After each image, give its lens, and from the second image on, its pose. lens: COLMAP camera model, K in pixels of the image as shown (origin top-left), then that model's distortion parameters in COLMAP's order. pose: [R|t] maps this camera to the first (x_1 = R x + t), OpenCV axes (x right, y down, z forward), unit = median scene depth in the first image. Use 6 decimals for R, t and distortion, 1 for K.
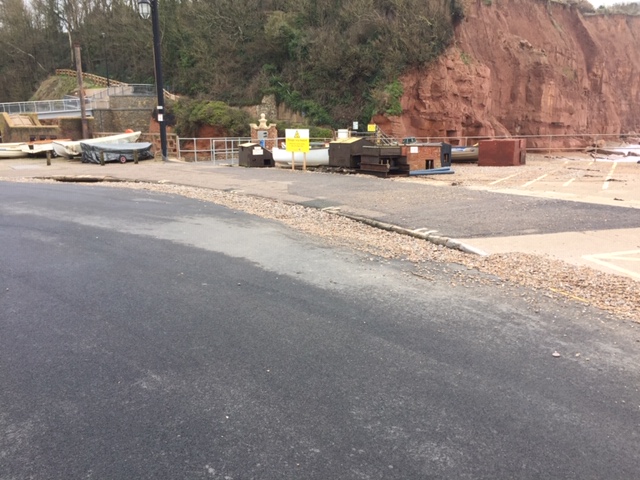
lens RADIAL K [[548.5, 0, 319.7], [0, 548.5, 240.0], [0, 0, 1]] dist [0.042678, -0.029246]
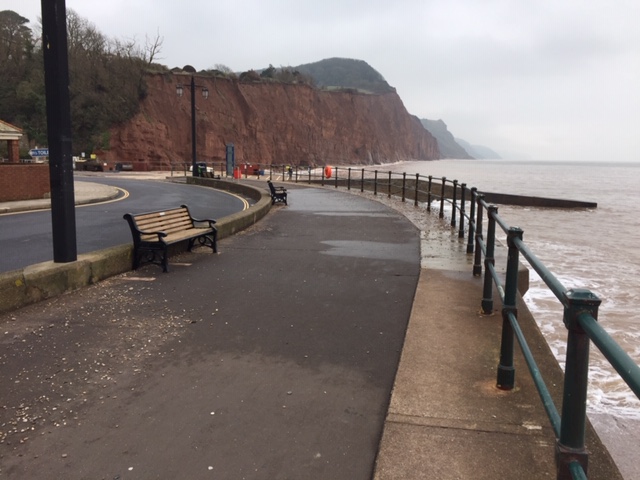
lens RADIAL K [[548.5, 0, 320.1], [0, 548.5, 240.1], [0, 0, 1]] dist [0.042678, -0.029246]
pose [[0.891438, -0.042119, 0.451181, -0.064041], [0.065569, 0.997182, -0.036459, 0.167164], [-0.448374, 0.062084, 0.891687, -0.844434]]
